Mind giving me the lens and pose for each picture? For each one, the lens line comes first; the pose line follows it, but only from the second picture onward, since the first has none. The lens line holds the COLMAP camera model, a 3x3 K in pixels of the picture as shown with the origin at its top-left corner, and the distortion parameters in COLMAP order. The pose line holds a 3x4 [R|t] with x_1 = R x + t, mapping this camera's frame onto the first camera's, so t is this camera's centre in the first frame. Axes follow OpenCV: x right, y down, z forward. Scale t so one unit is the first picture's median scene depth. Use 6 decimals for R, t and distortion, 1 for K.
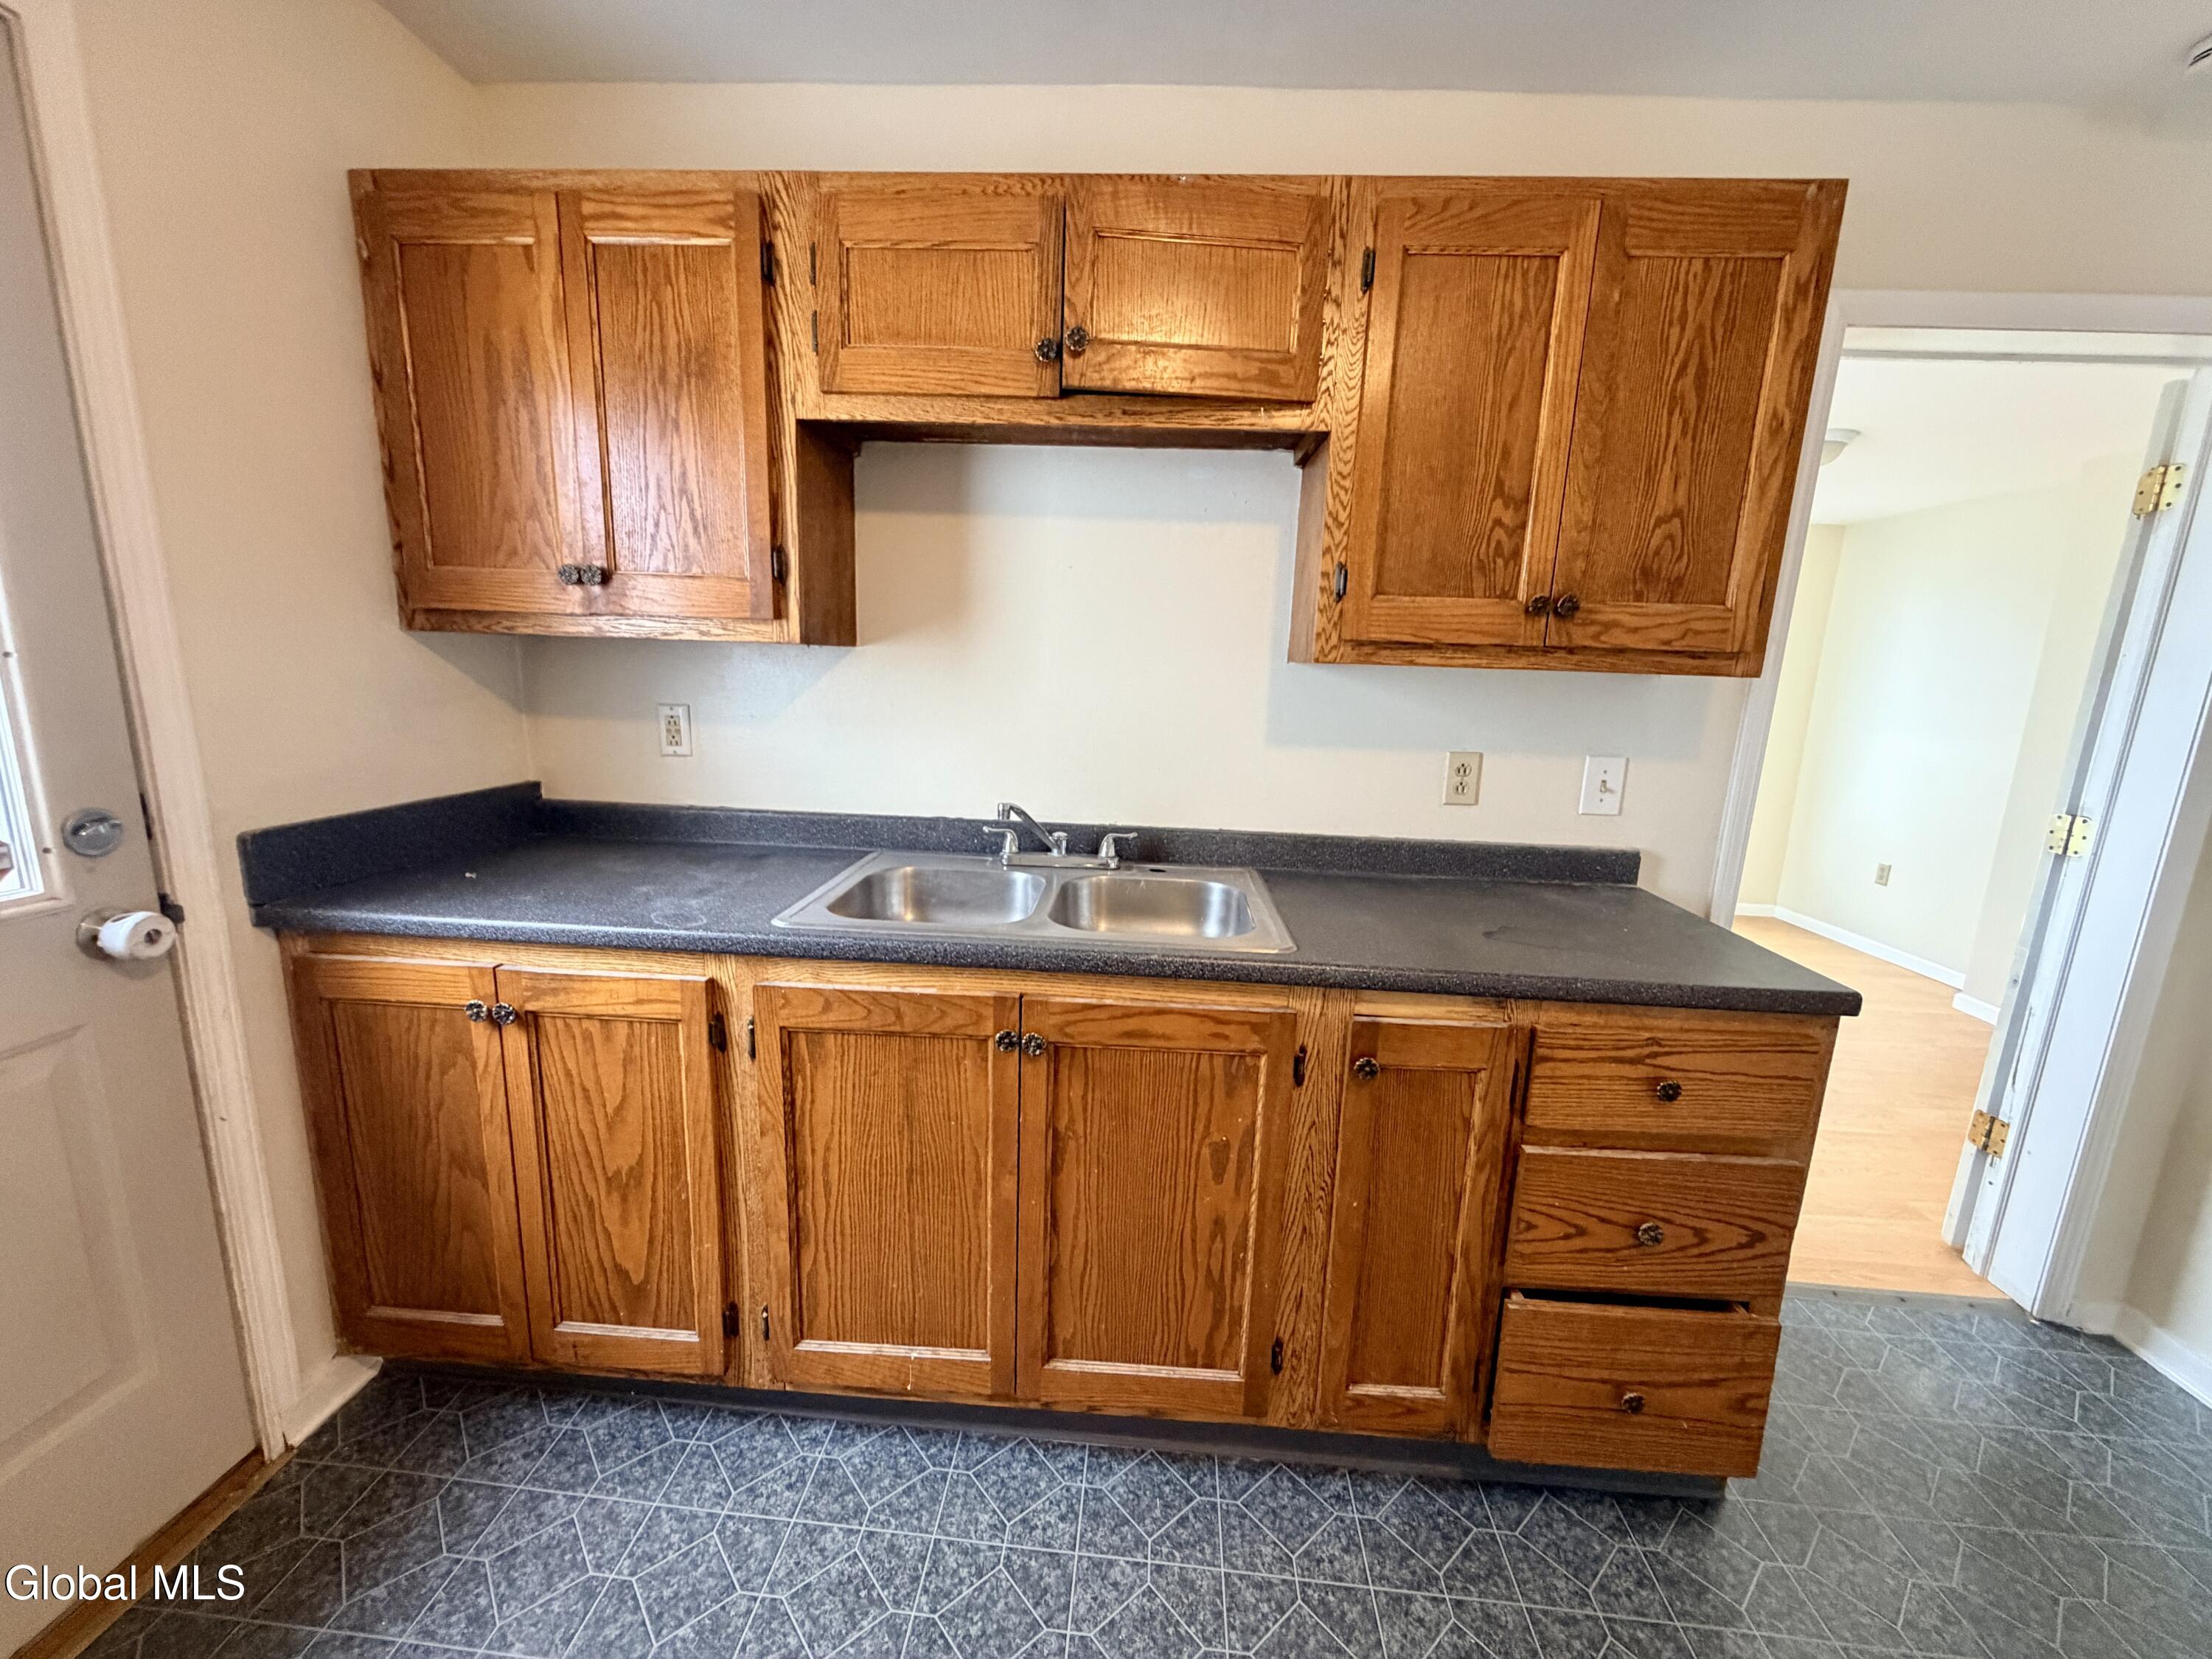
lens RADIAL K [[881.0, 0, 1100.8], [0, 881.0, 828.4], [0, 0, 1]] dist [0.000511, -0.000198]
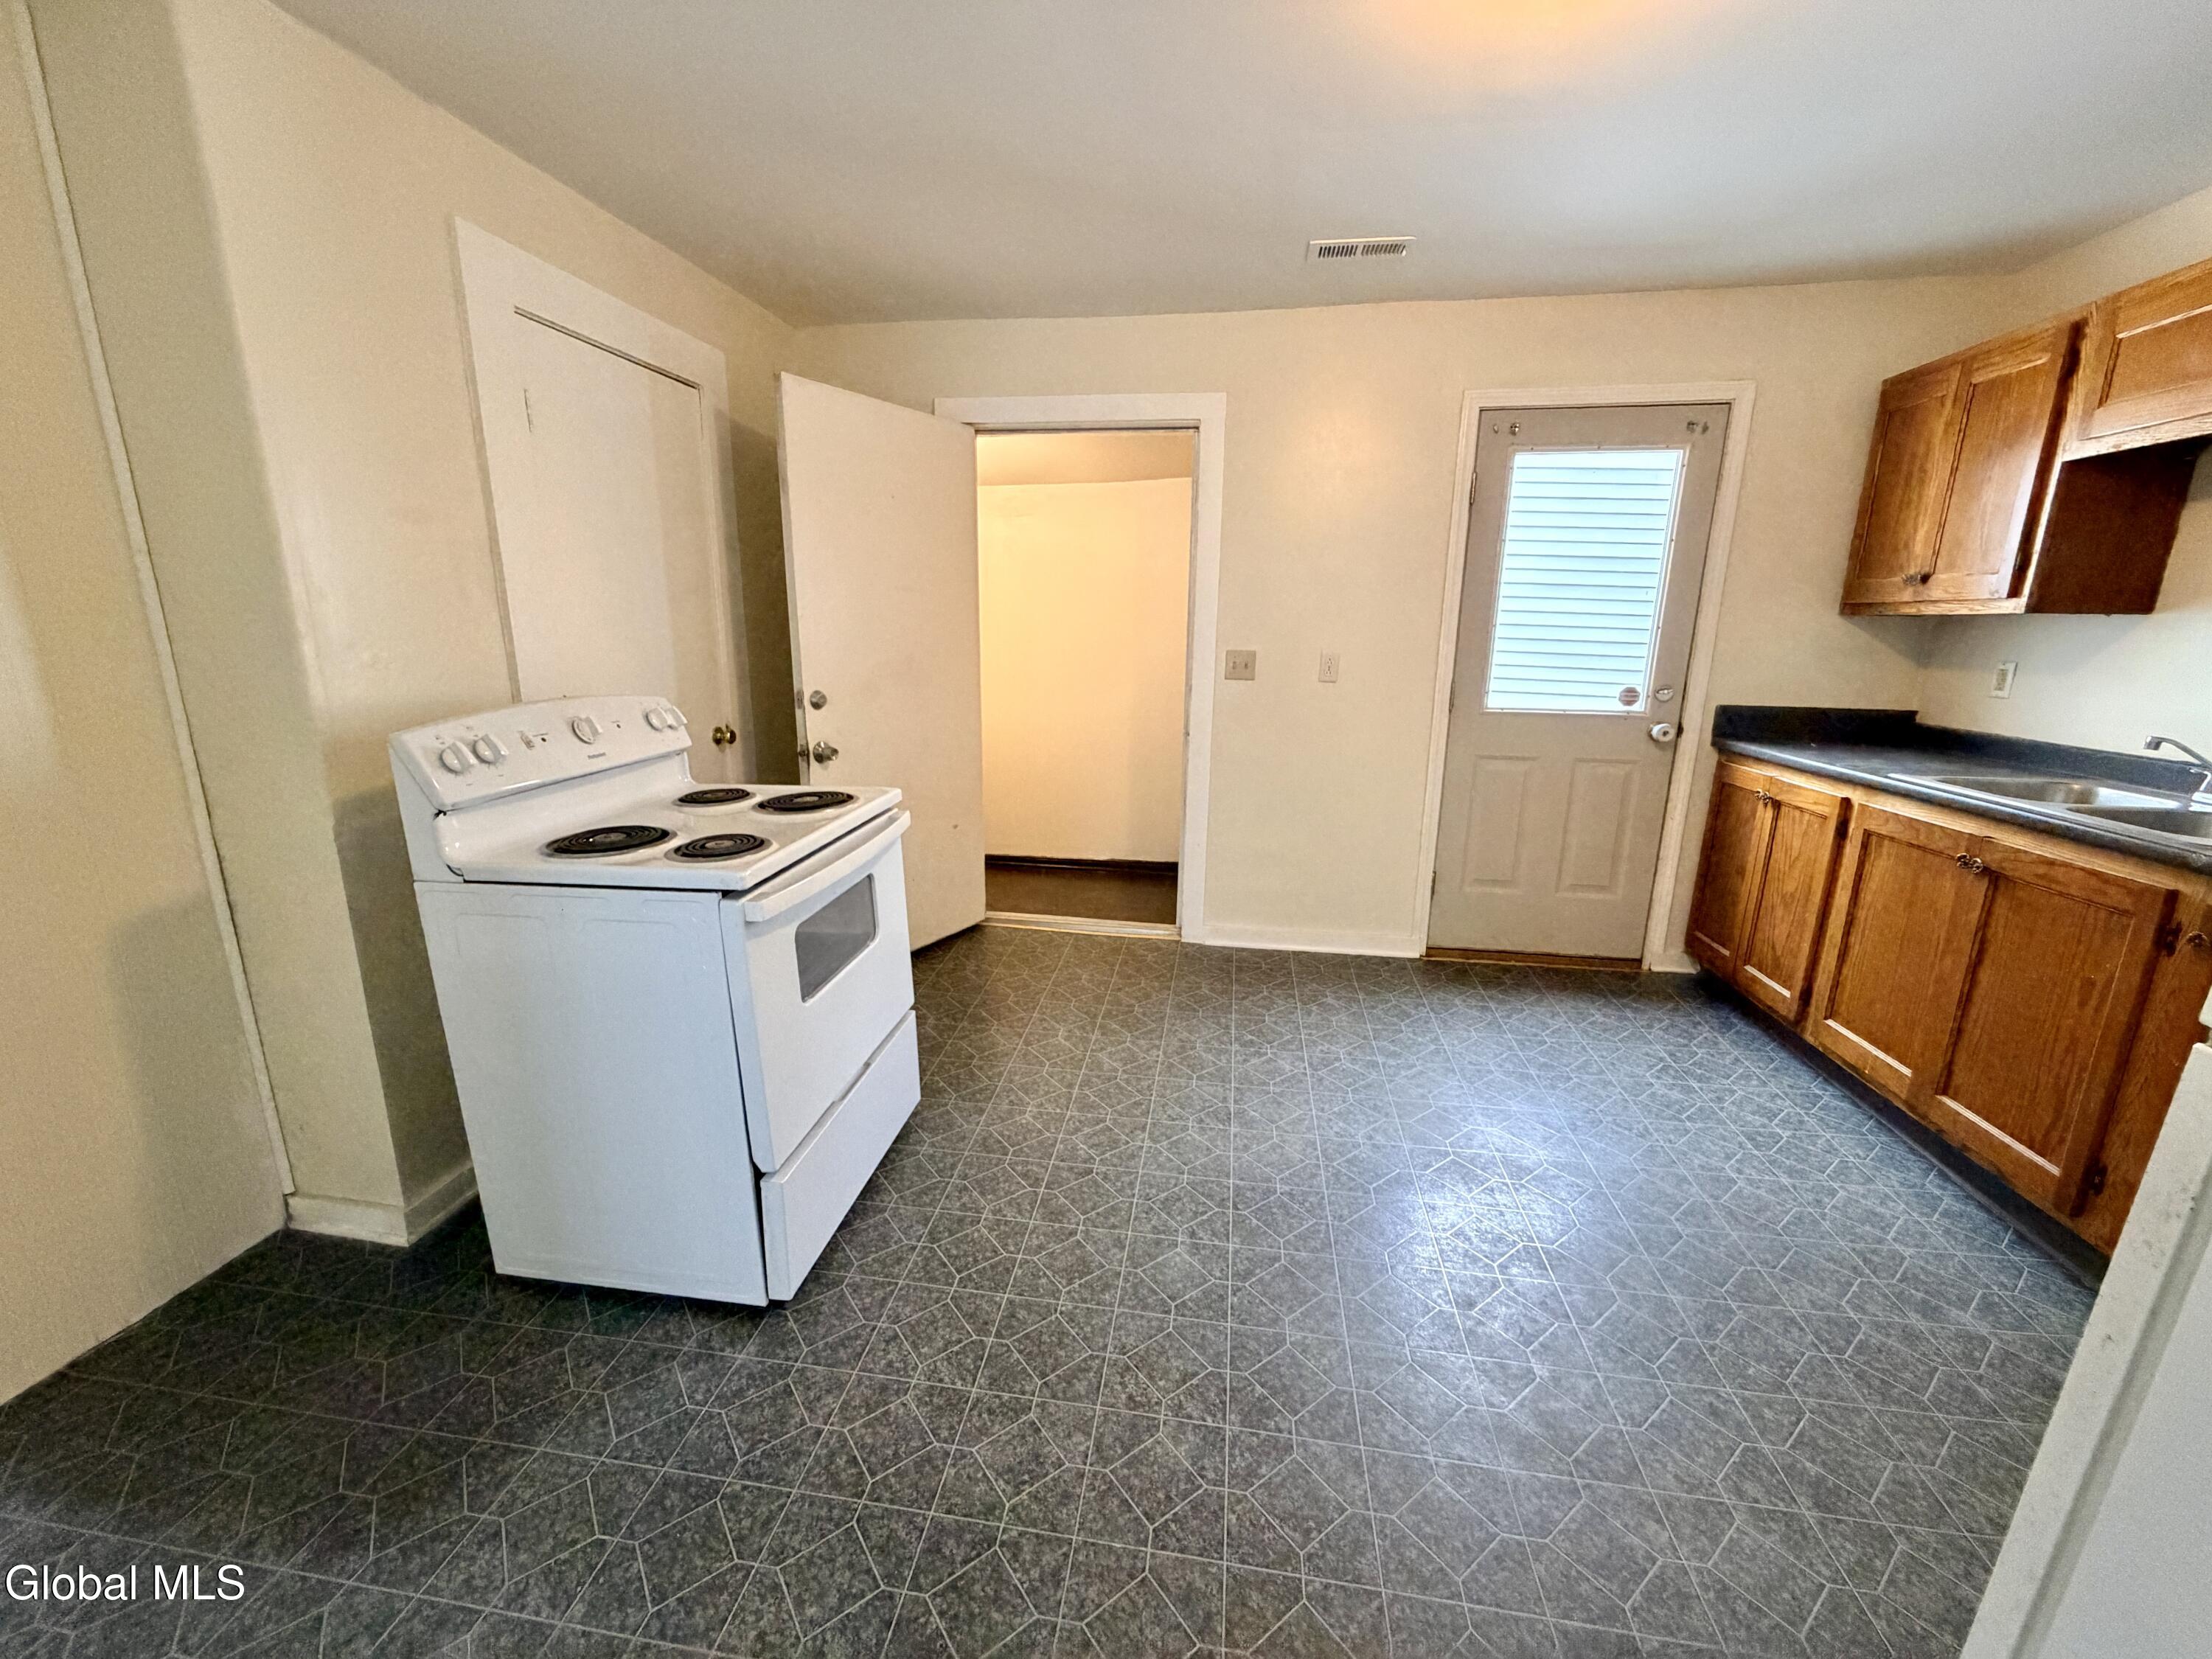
lens RADIAL K [[882.8, 0, 1103.9], [0, 882.8, 826.4], [0, 0, 1]] dist [0.001934, -0.000120]
pose [[-0.078847, 0.189987, -0.978615, 1.432684], [-0.204685, 0.957671, 0.202413, 0.164679], [0.975647, 0.216267, -0.036622, -0.415338]]
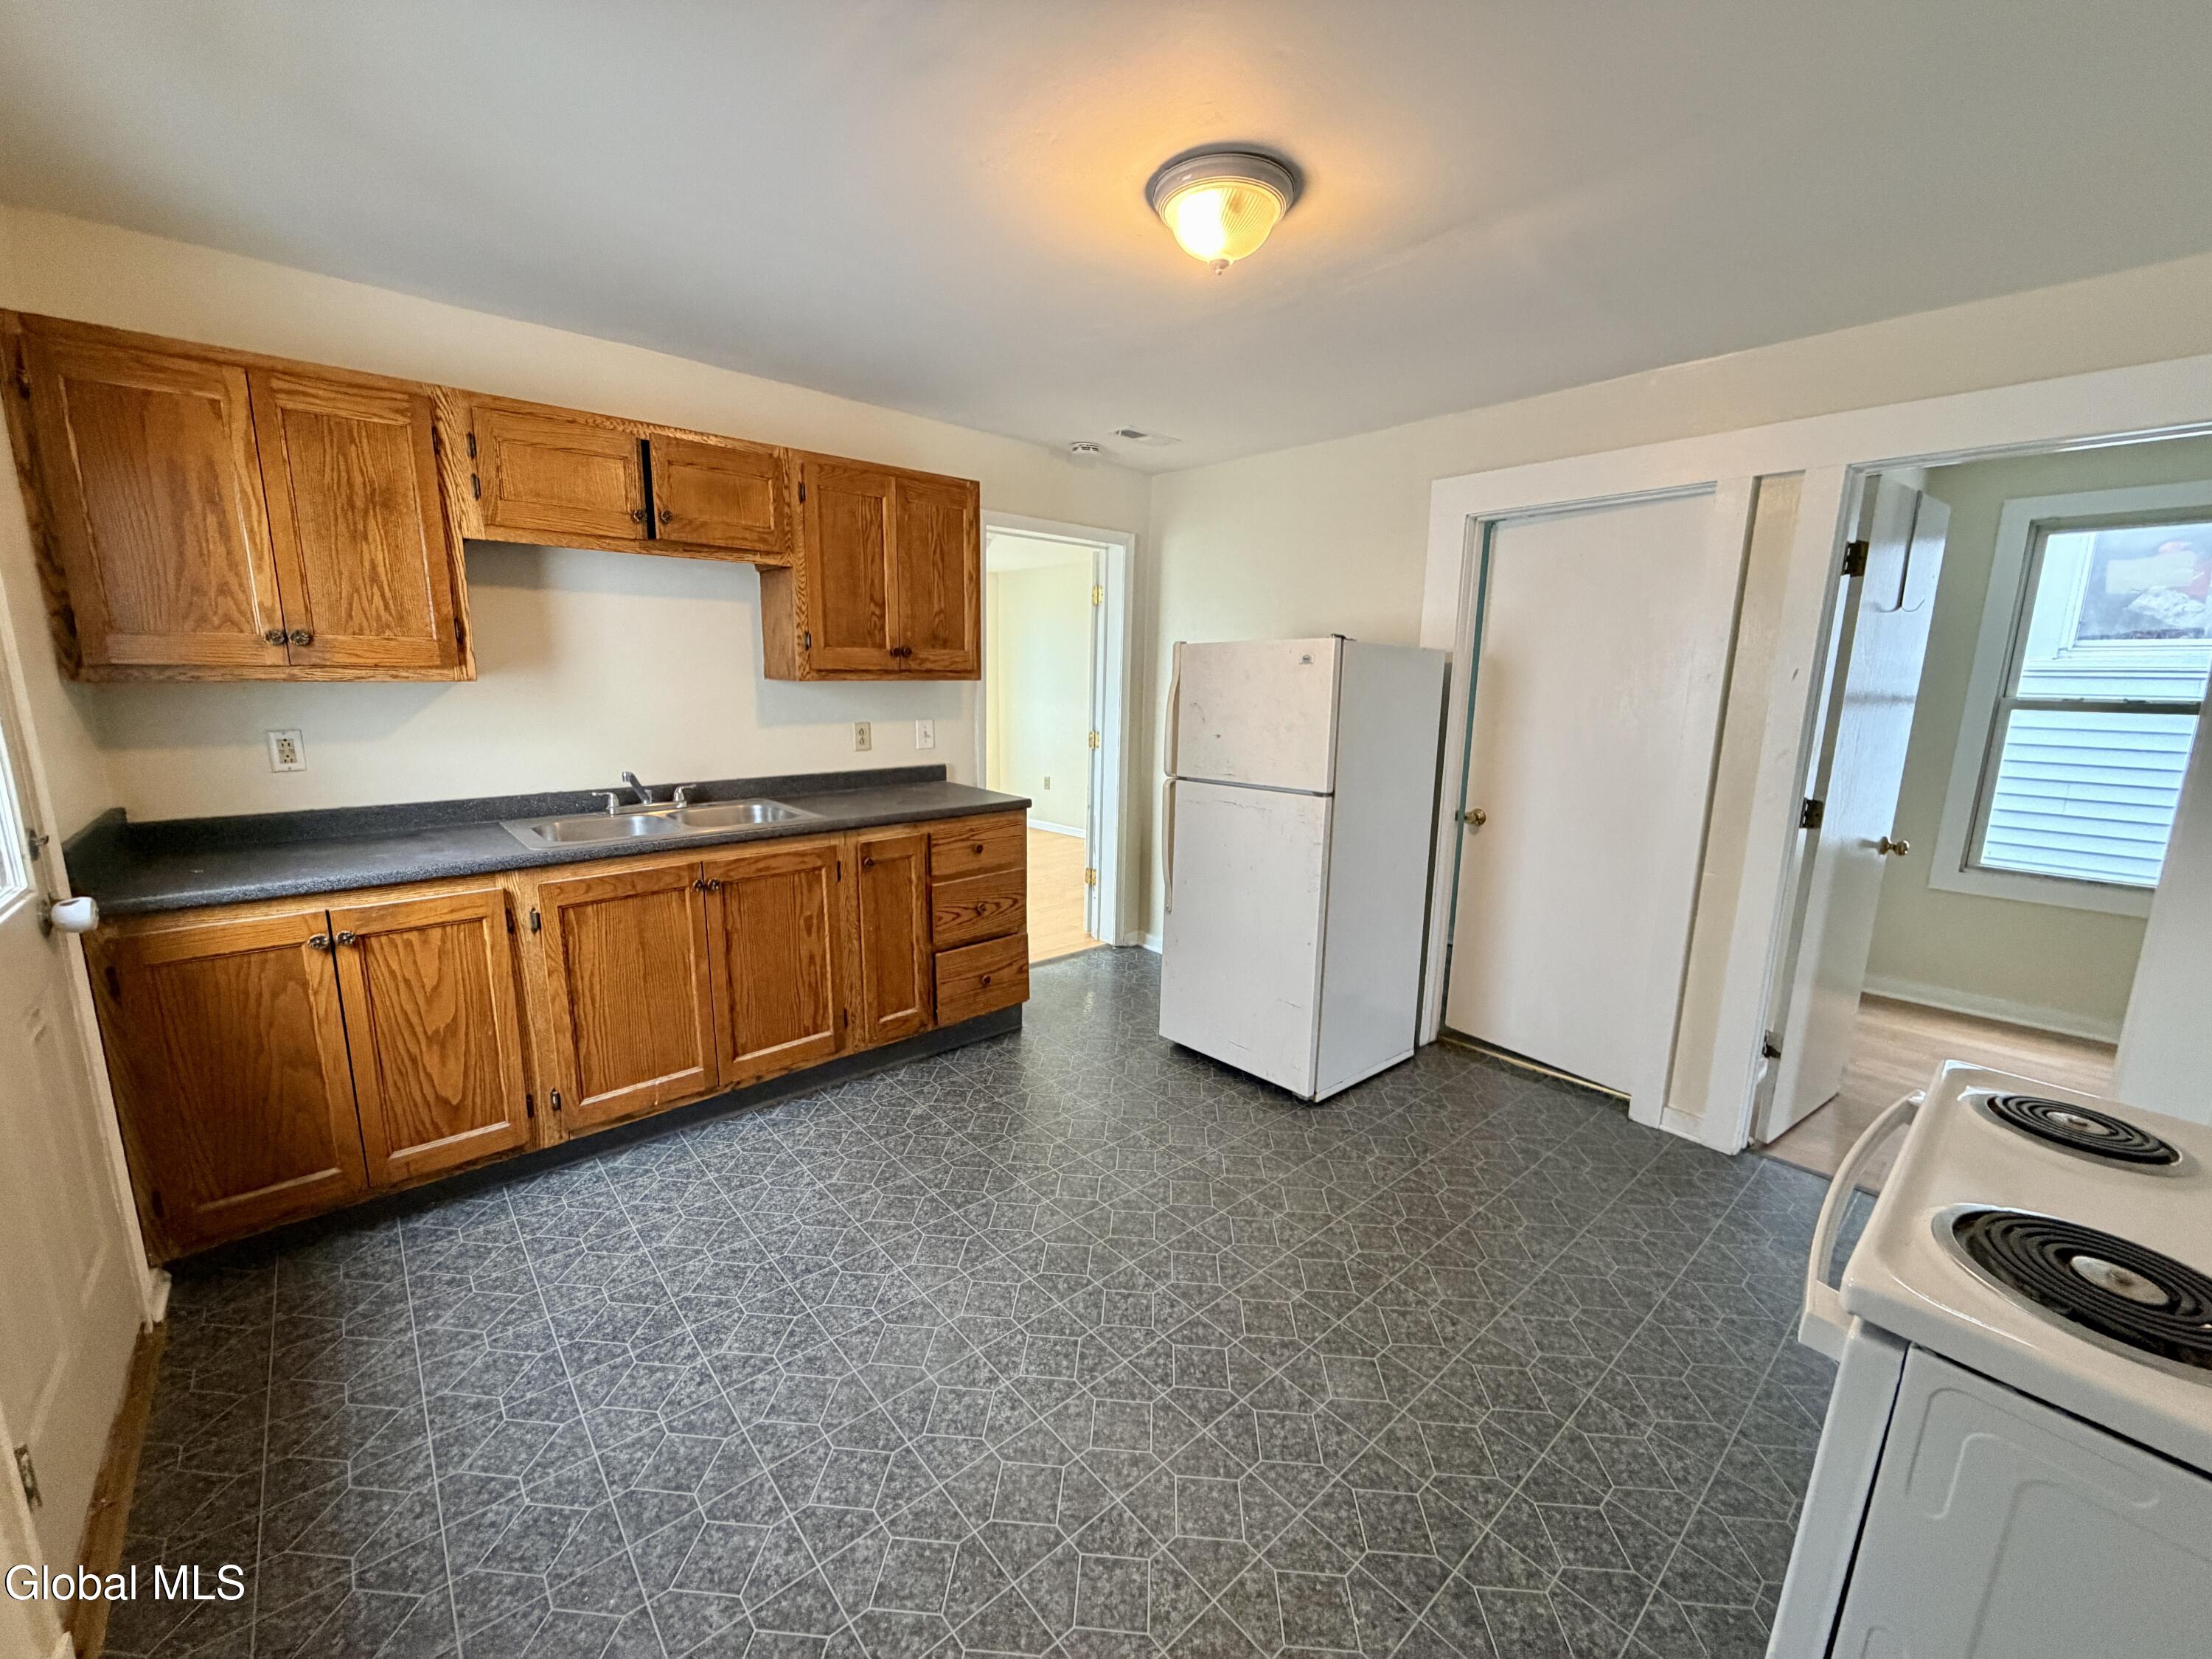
lens RADIAL K [[879.8, 0, 1101.9], [0, 879.8, 825.0], [0, 0, 1]] dist [-0.000045, -0.000120]
pose [[0.702383, -0.151784, 0.695427, -0.746641], [0.145328, 0.987000, 0.068641, 0.099678], [-0.696805, 0.052853, 0.715311, -0.920816]]
